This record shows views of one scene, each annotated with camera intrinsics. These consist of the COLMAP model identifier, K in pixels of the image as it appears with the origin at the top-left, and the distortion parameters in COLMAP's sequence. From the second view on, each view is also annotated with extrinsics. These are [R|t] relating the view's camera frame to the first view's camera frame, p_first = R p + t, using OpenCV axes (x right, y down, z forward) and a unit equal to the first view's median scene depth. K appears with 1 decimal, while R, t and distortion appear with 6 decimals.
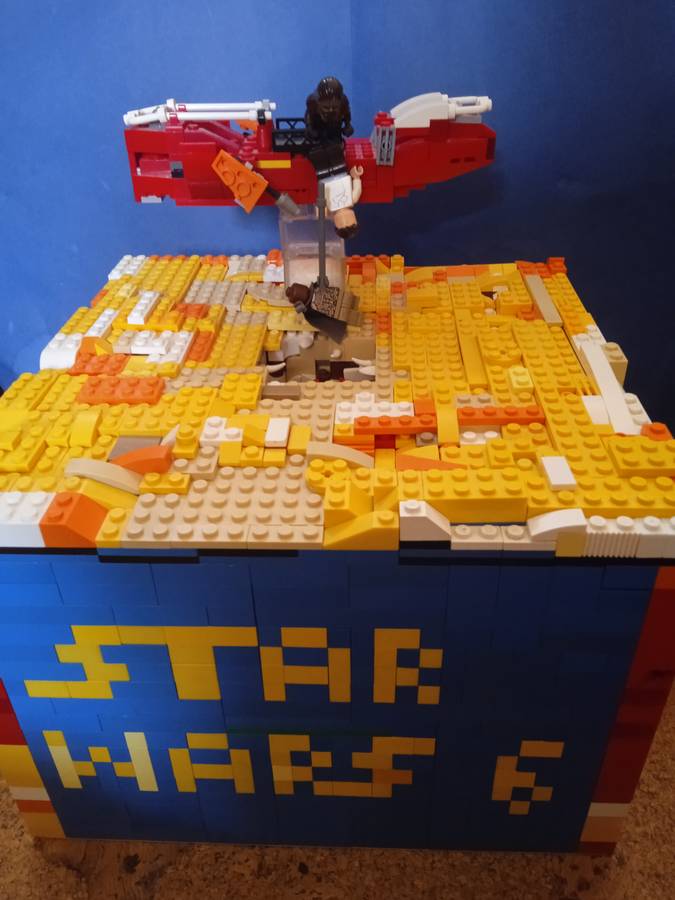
lens RADIAL K [[736.5, 0, 339.1], [0, 736.5, 436.2], [0, 0, 1]] dist [0.096016, -0.005599]
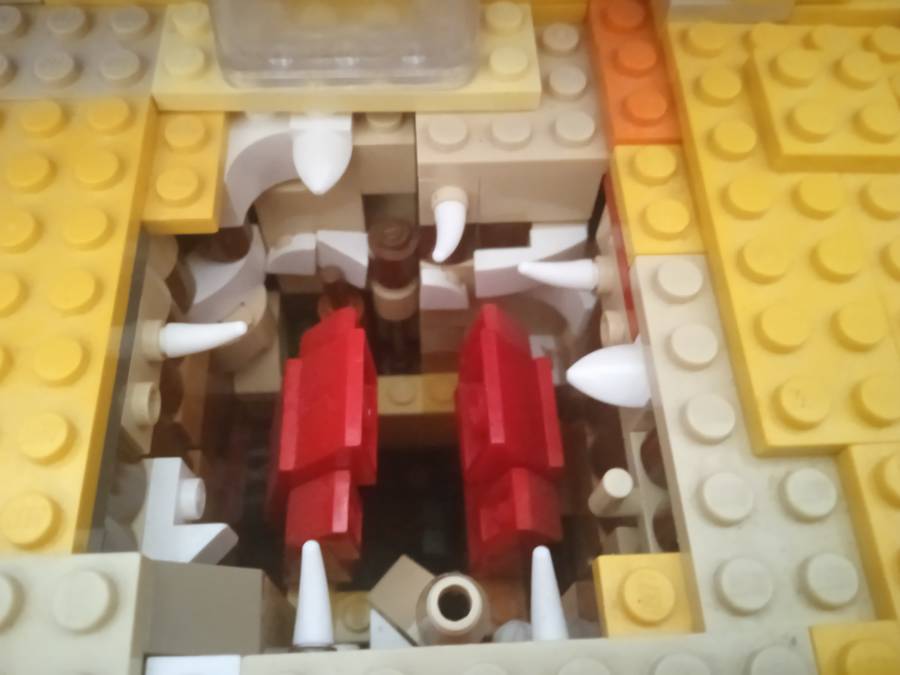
lens RADIAL K [[769.1, 0, 461.0], [0, 769.1, 337.2], [0, 0, 1]] dist [-0.016731, -0.008363]
pose [[0.993629, -0.062407, 0.093849, -0.028711], [0.007609, 0.867947, 0.496598, -0.216759], [-0.112447, -0.492720, 0.862892, 0.791515]]
